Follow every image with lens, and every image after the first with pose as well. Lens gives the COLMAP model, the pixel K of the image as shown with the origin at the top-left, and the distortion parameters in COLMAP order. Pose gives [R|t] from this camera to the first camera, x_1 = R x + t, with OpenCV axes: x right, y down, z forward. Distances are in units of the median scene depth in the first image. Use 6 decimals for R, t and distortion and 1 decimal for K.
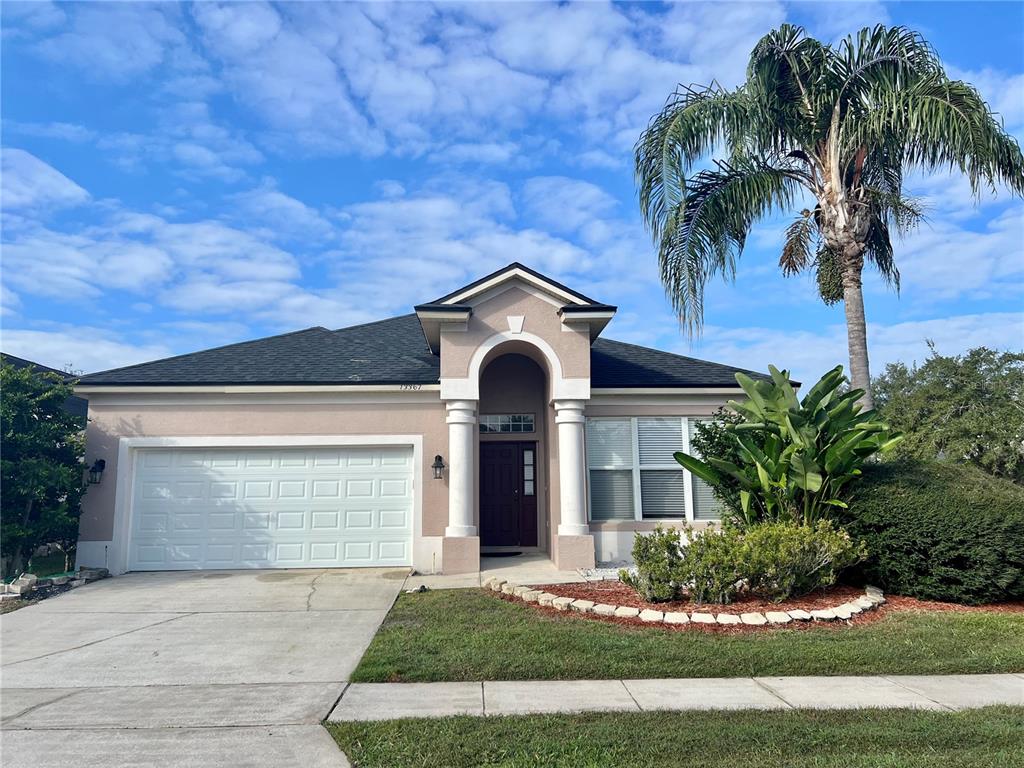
lens RADIAL K [[763.8, 0, 501.5], [0, 763.8, 381.1], [0, 0, 1]] dist [0.083771, -0.096245]
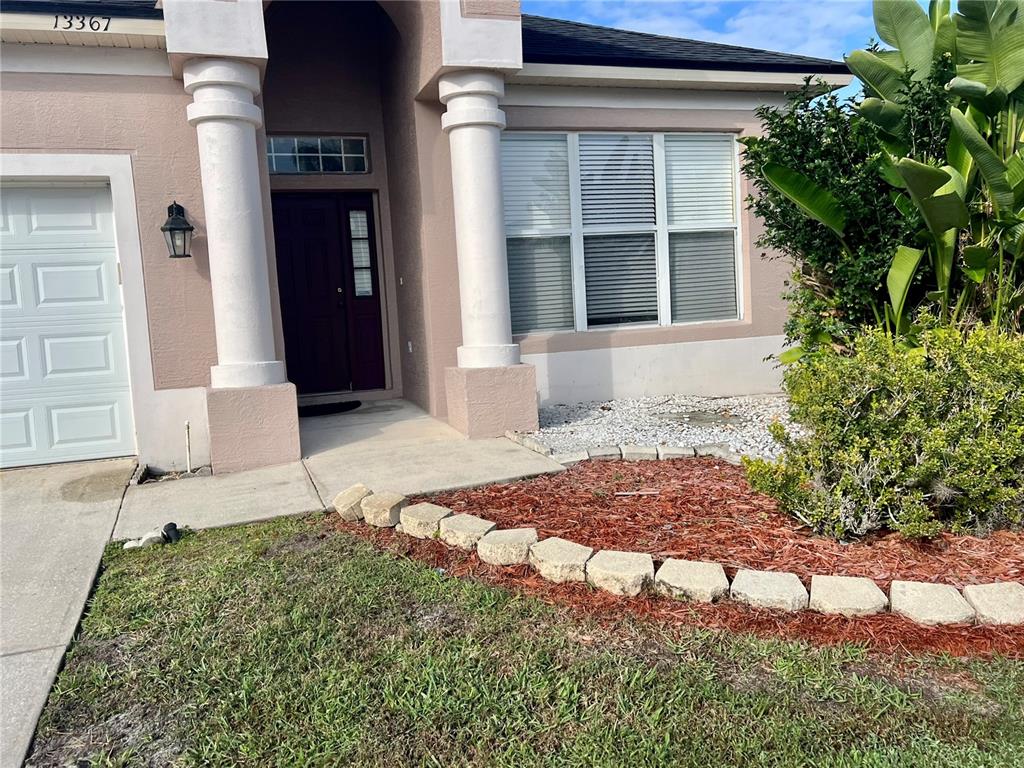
lens RADIAL K [[808.4, 0, 487.9], [0, 808.4, 388.4], [0, 0, 1]] dist [0.087358, -0.118574]
pose [[0.956779, -0.072386, 0.281664, -0.052678], [0.002385, 0.970449, 0.241296, 0.088858], [-0.290807, -0.230195, 0.928677, 0.510493]]
